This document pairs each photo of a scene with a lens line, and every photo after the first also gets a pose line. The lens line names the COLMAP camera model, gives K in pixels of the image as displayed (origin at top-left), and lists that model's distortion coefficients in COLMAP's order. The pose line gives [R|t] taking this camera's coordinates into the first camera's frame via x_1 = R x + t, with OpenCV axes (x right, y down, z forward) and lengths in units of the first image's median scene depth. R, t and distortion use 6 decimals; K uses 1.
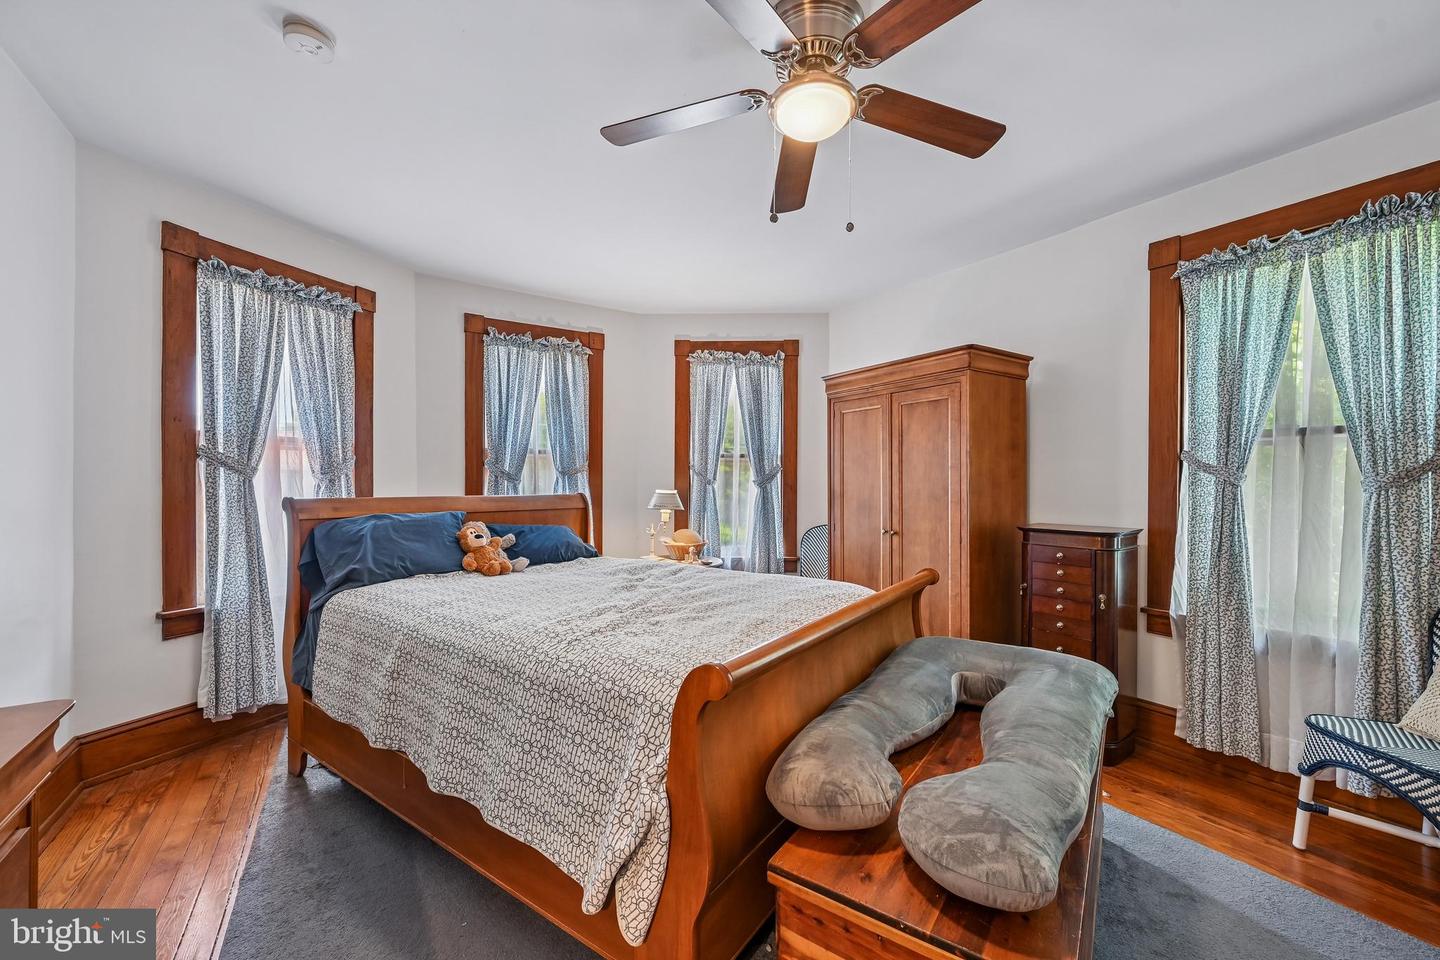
lens RADIAL K [[568.0, 0, 719.1], [0, 568.0, 485.7], [0, 0, 1]] dist [-0.001475, -0.000308]
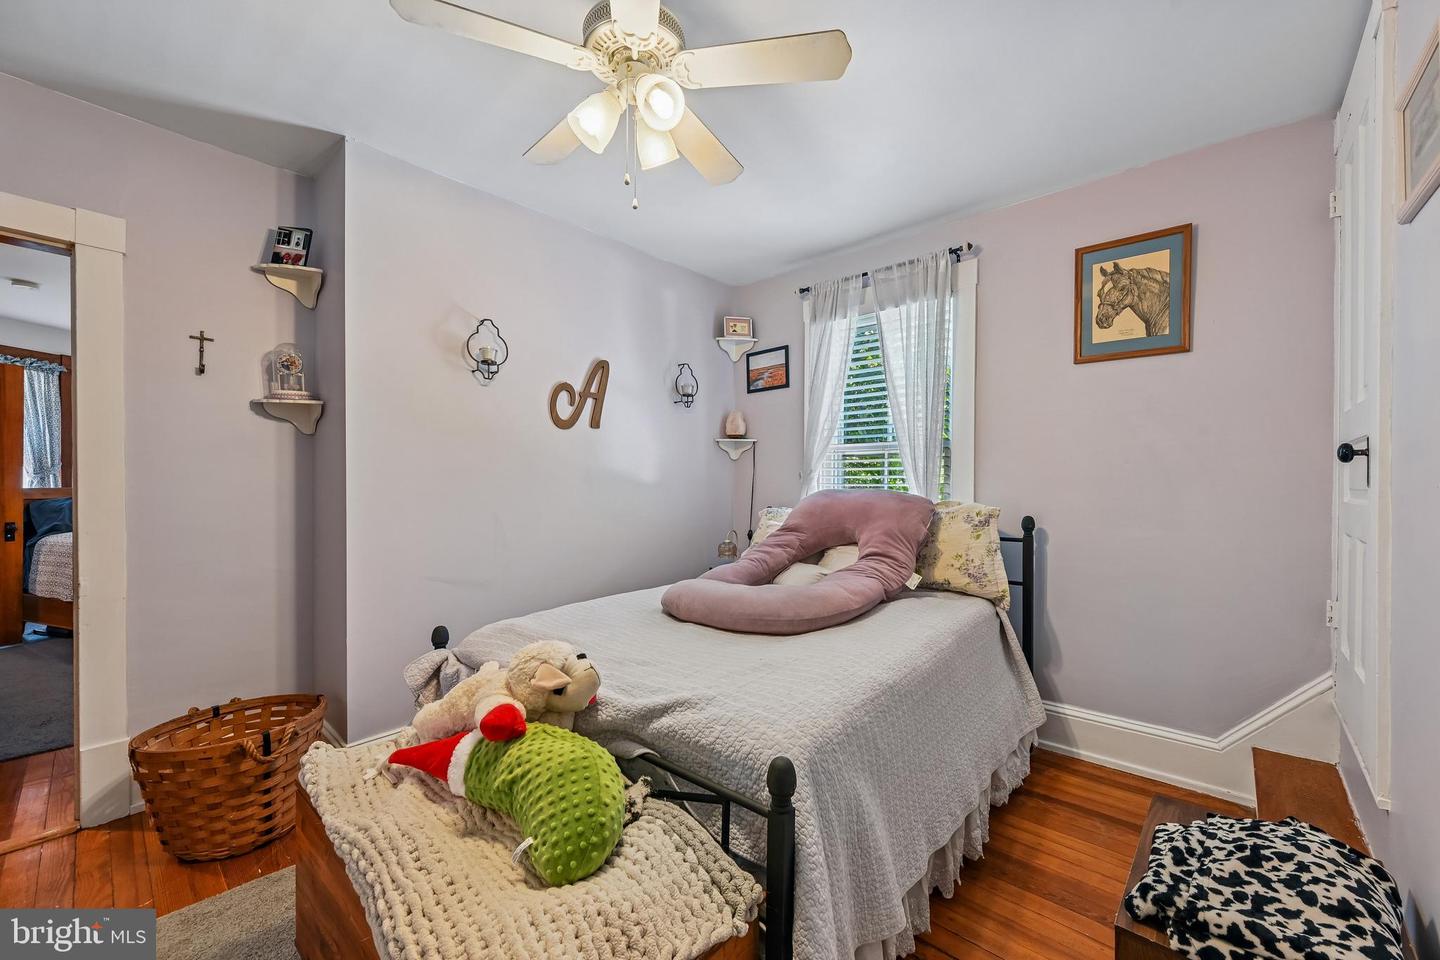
lens RADIAL K [[568.0, 0, 721.5], [0, 568.0, 479.9], [0, 0, 1]] dist [-0.001475, -0.000308]
pose [[0.965003, -0.004002, 0.262207, 0.775048], [0.001643, 0.999956, 0.009215, -0.013807], [-0.262232, -0.008462, 0.964968, -1.085849]]
